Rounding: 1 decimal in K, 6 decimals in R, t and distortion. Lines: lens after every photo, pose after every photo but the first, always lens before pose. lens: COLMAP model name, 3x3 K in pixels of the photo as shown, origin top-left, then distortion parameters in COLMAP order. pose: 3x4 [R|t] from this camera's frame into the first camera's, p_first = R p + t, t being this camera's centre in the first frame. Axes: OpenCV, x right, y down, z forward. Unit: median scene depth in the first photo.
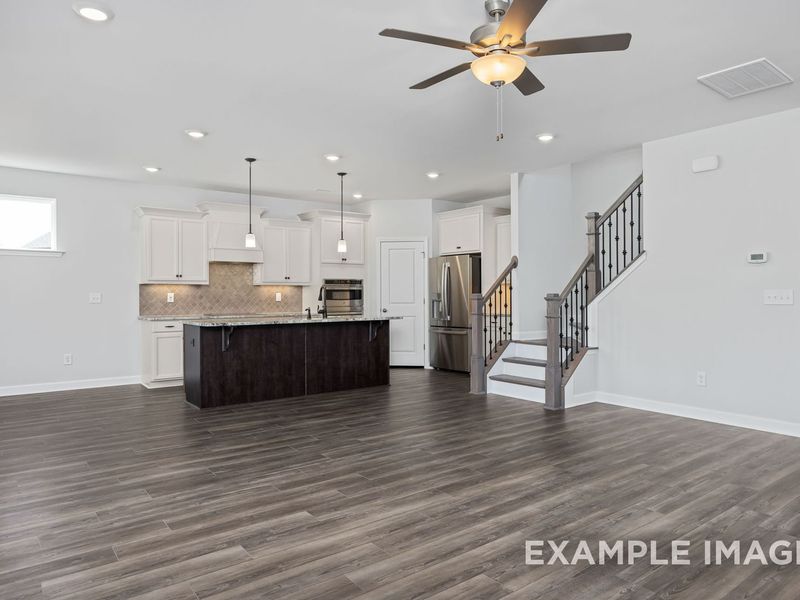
lens RADIAL K [[531.2, 0, 403.1], [0, 531.2, 300.3], [0, 0, 1]] dist [-0.011979, 0.005080]
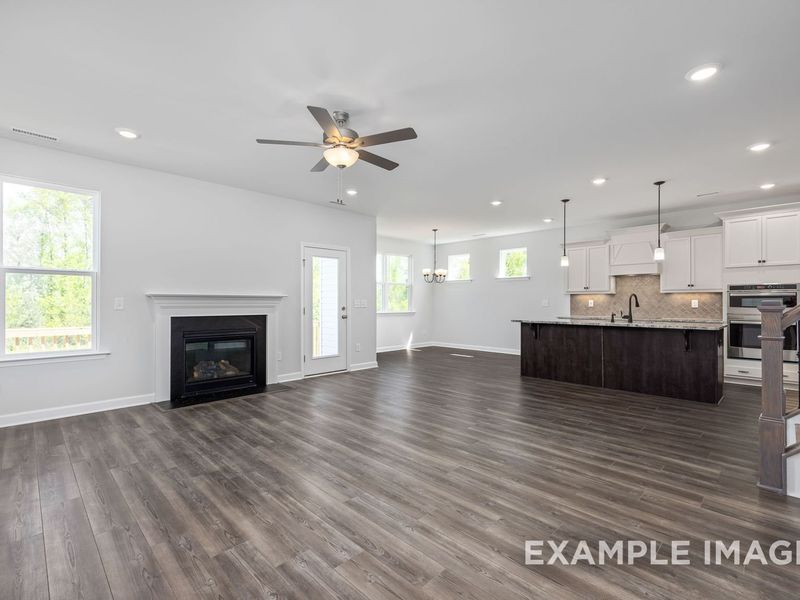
lens RADIAL K [[380.4, 0, 413.4], [0, 380.4, 300.0], [0, 0, 1]] dist [0.006251, -0.000094]
pose [[0.153513, -0.002100, -0.988144, 0.622486], [-0.011773, 0.999923, -0.003954, -0.006119], [0.988077, 0.012240, 0.153476, 0.488515]]
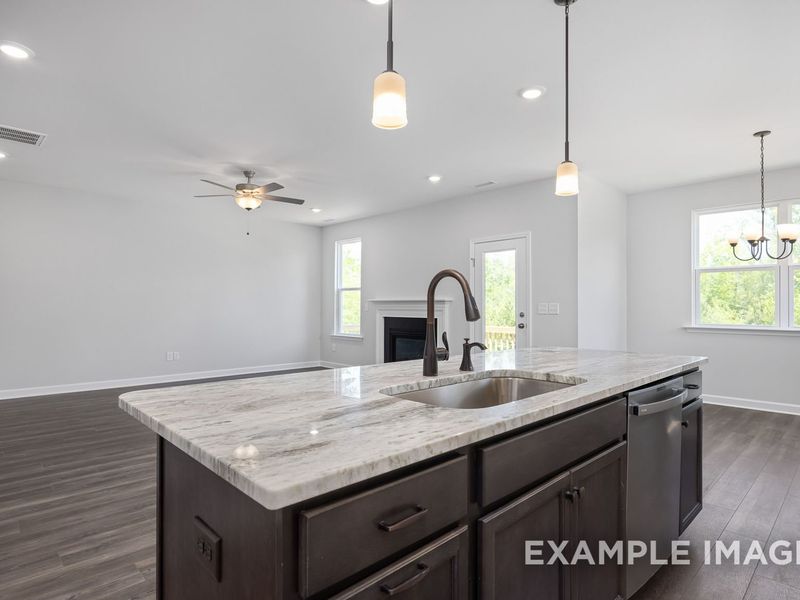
lens RADIAL K [[463.5, 0, 399.5], [0, 463.5, 298.7], [0, 0, 1]] dist [-0.003325, 0.000190]
pose [[-0.994221, -0.001015, -0.107345, -0.113106], [-0.000357, 0.999981, -0.006148, -0.011462], [0.107349, -0.006074, -0.994203, 1.407503]]
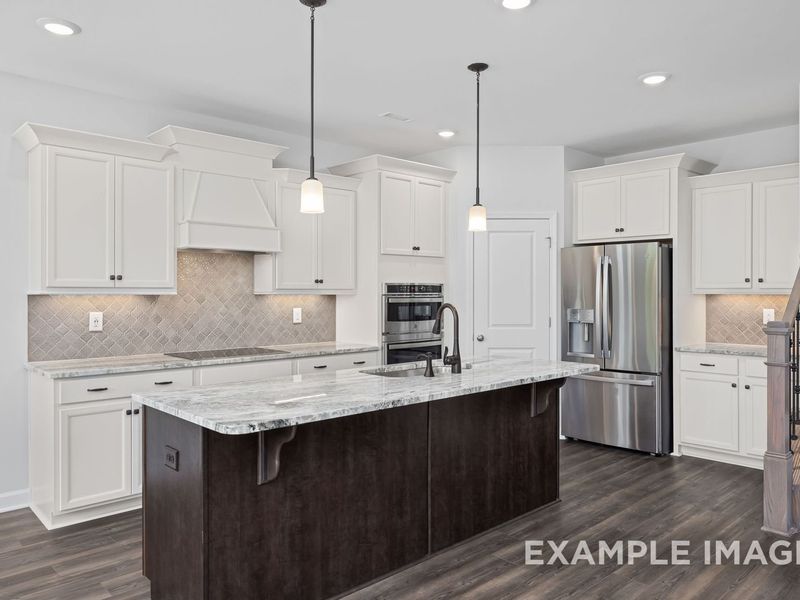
lens RADIAL K [[592.8, 0, 404.7], [0, 592.8, 300.2], [0, 0, 1]] dist [-0.001507, 0.000720]
pose [[0.995206, 0.003217, 0.097750, -0.269200], [-0.003361, 0.999993, 0.001311, -0.033869], [-0.097745, -0.001633, 0.995210, 0.552177]]
